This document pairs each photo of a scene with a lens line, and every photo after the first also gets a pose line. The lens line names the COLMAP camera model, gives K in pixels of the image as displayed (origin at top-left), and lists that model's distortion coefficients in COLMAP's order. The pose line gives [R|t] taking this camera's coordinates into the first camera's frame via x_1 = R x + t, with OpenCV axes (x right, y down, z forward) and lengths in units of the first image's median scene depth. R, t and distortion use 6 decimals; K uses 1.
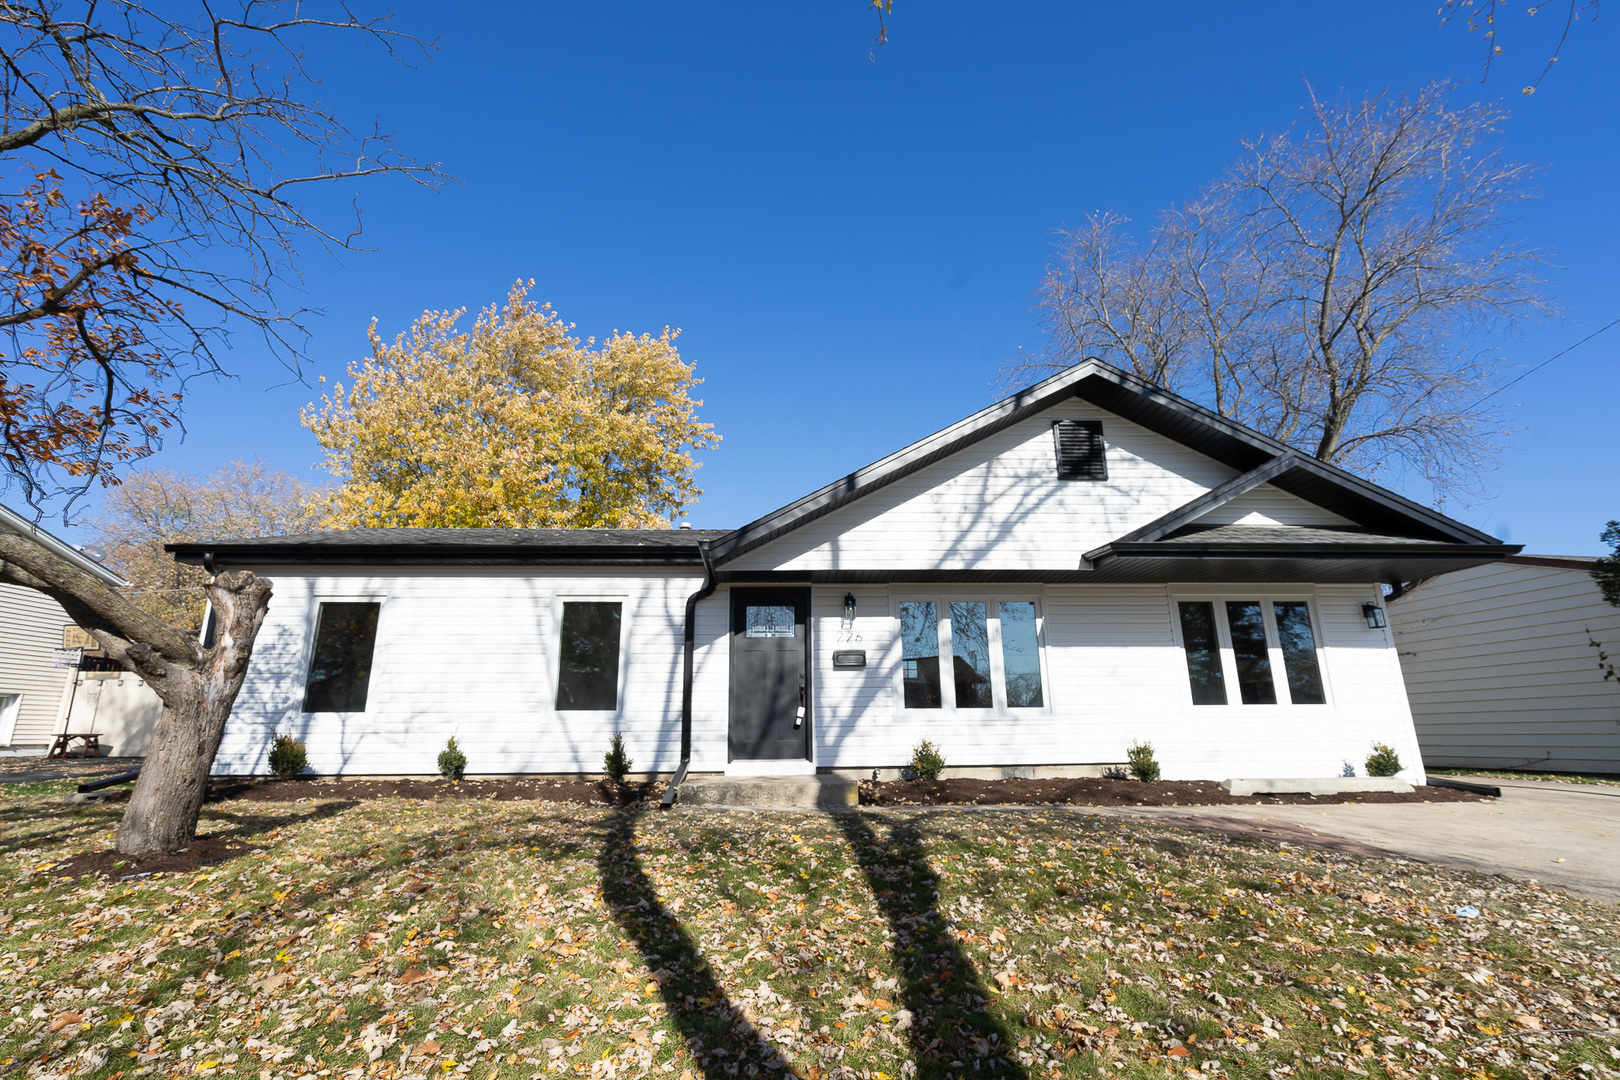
lens RADIAL K [[756.1, 0, 810.0], [0, 756.1, 540.0], [0, 0, 1]] dist [-0.000550, 0.001188]
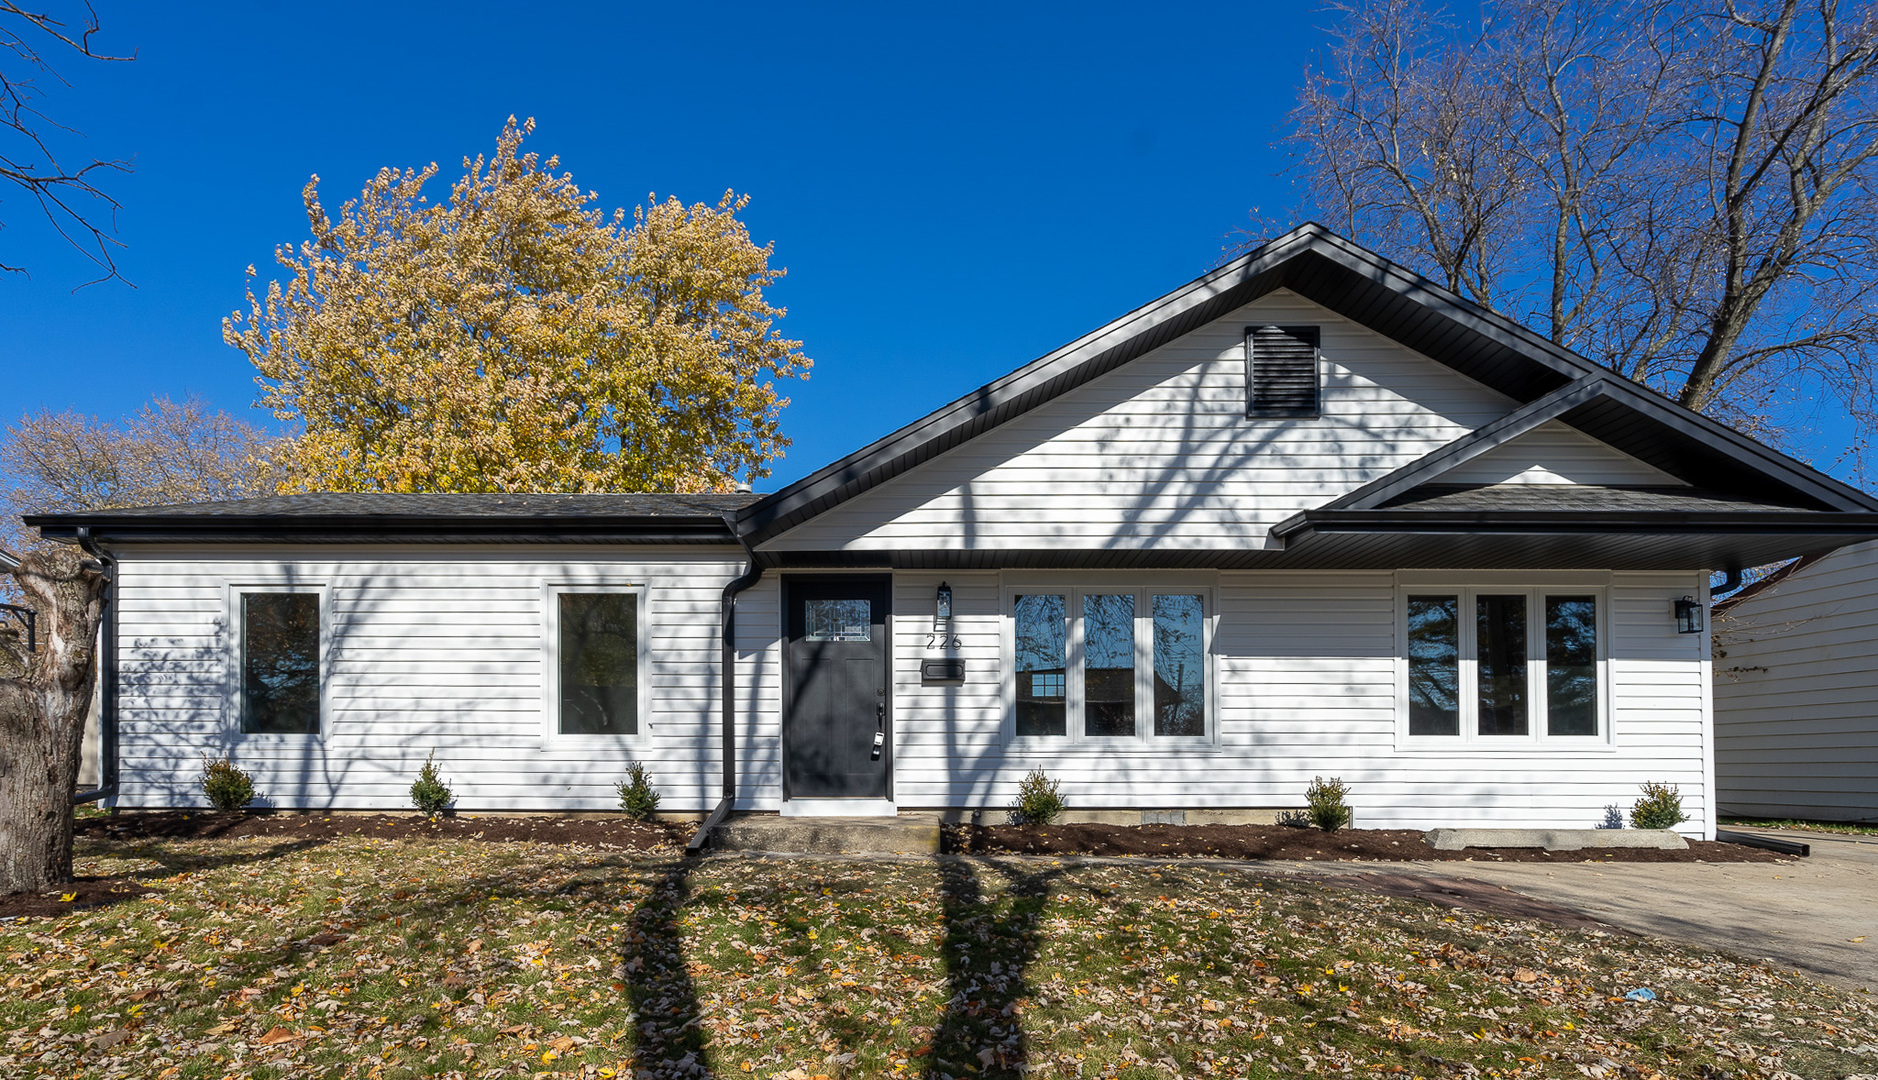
lens RADIAL K [[993.3, 0, 938.5], [0, 993.3, 772.7], [0, 0, 1]] dist [0.001258, 0.001034]
pose [[0.998544, 0.011511, -0.052695, 0.091756], [0.002324, 0.966870, 0.255258, 0.001661], [0.053887, -0.255009, 0.965436, 0.010995]]
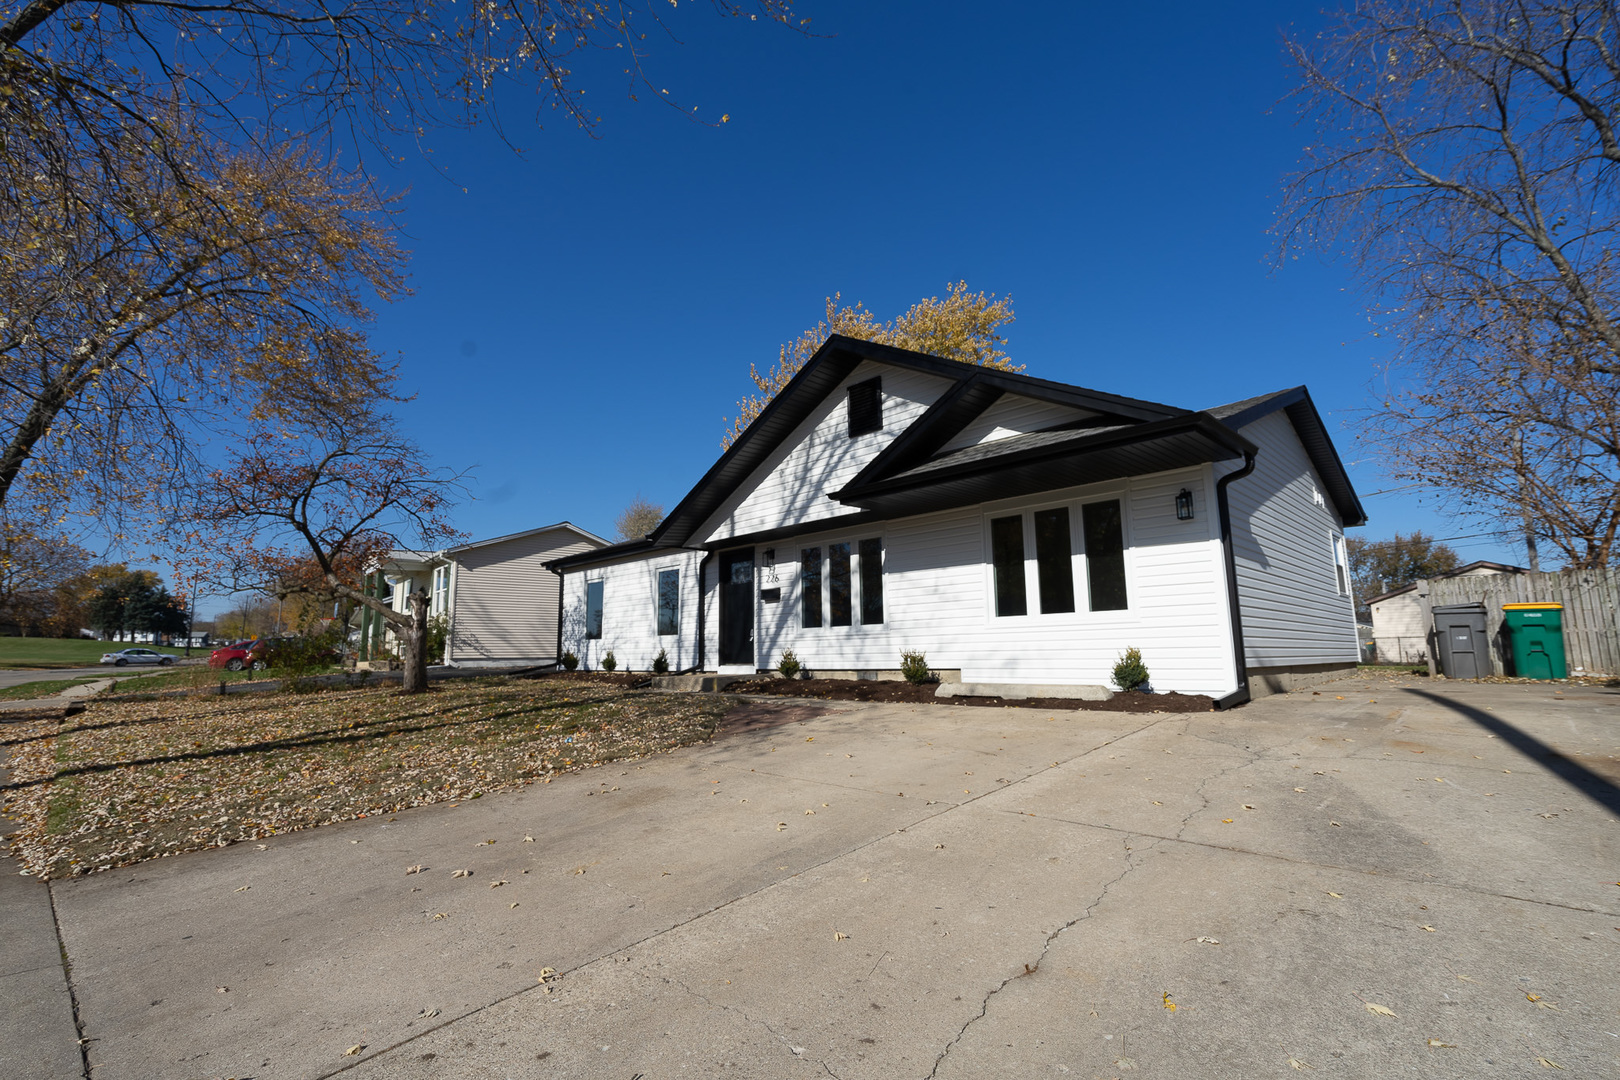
lens RADIAL K [[756.1, 0, 810.0], [0, 756.1, 540.0], [0, 0, 1]] dist [-0.000550, 0.001188]
pose [[0.667040, -0.115101, -0.736077, 1.167831], [0.200931, 0.979177, 0.028971, 0.031756], [0.717415, -0.167226, 0.676277, 0.119582]]
